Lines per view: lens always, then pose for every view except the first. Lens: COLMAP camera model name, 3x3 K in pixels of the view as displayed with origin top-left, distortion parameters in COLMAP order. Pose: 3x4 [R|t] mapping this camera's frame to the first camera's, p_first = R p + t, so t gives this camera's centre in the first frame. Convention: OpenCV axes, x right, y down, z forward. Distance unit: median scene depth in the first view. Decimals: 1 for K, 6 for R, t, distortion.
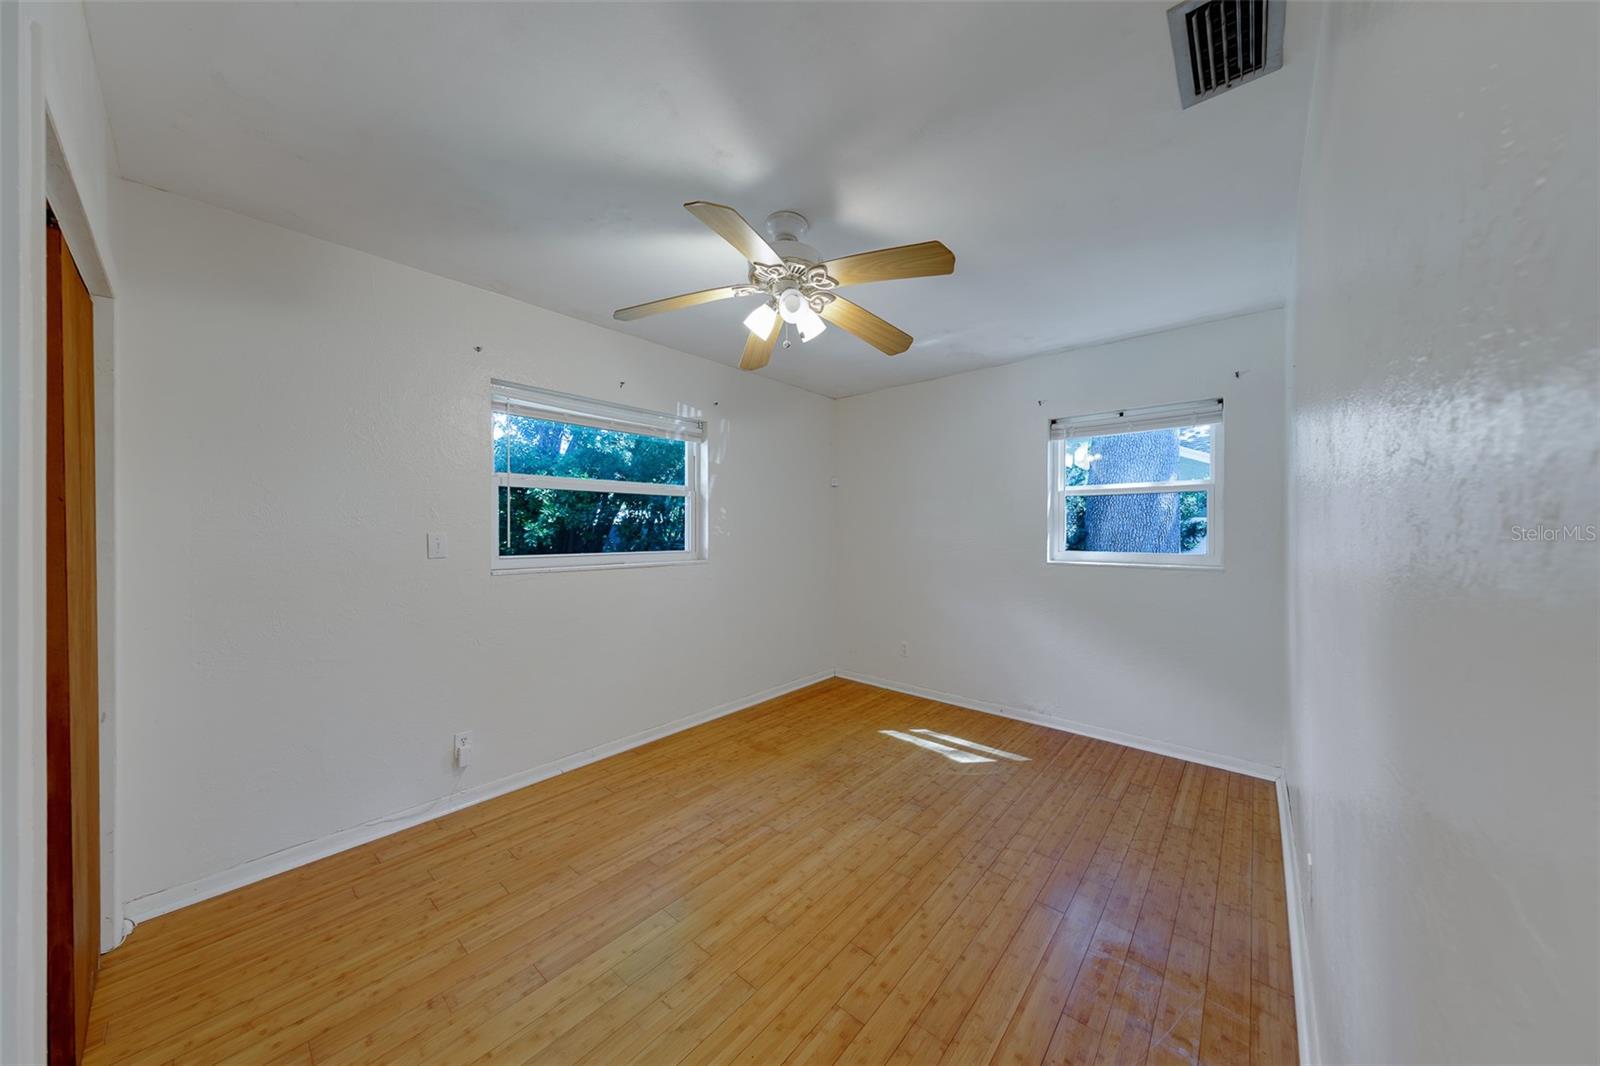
lens RADIAL K [[524.0, 0, 795.8], [0, 524.0, 524.2], [0, 0, 1]] dist [0.007436, -0.000935]
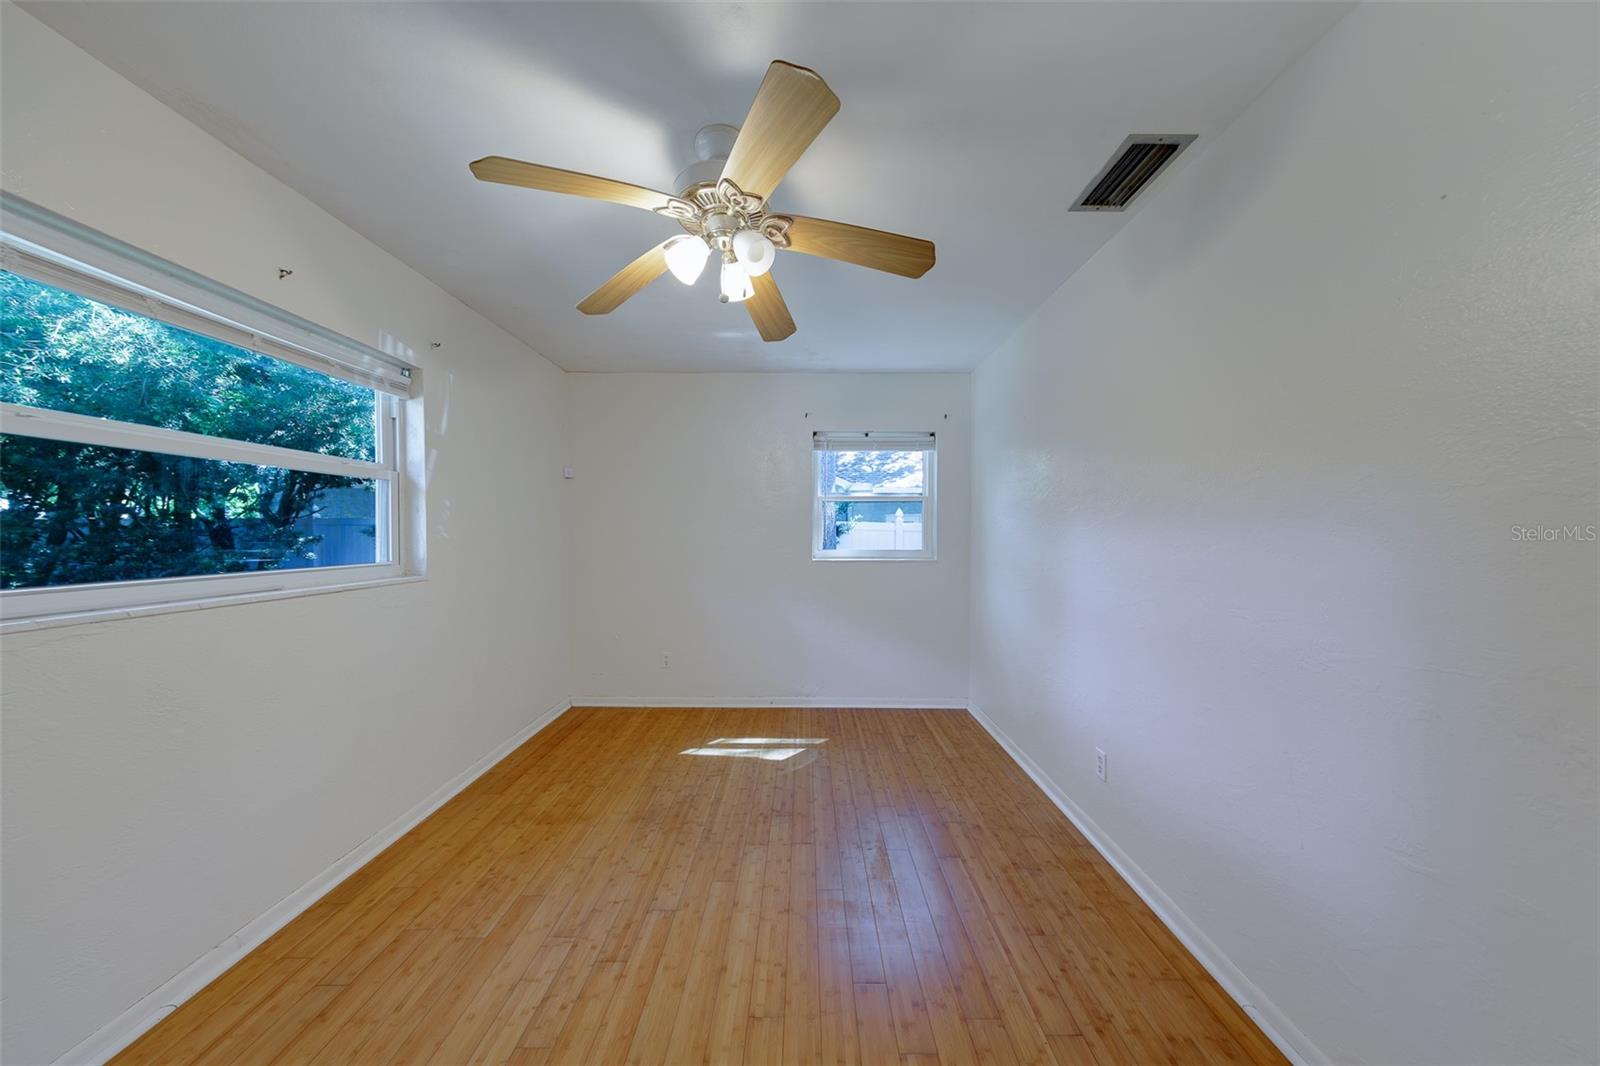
lens RADIAL K [[524.0, 0, 801.0], [0, 524.0, 534.5], [0, 0, 1]] dist [0.007436, -0.000935]
pose [[0.751401, -0.003630, 0.659836, -0.360618], [-0.008523, 0.999848, 0.015206, 0.002502], [-0.659791, -0.017049, 0.751256, 0.248451]]
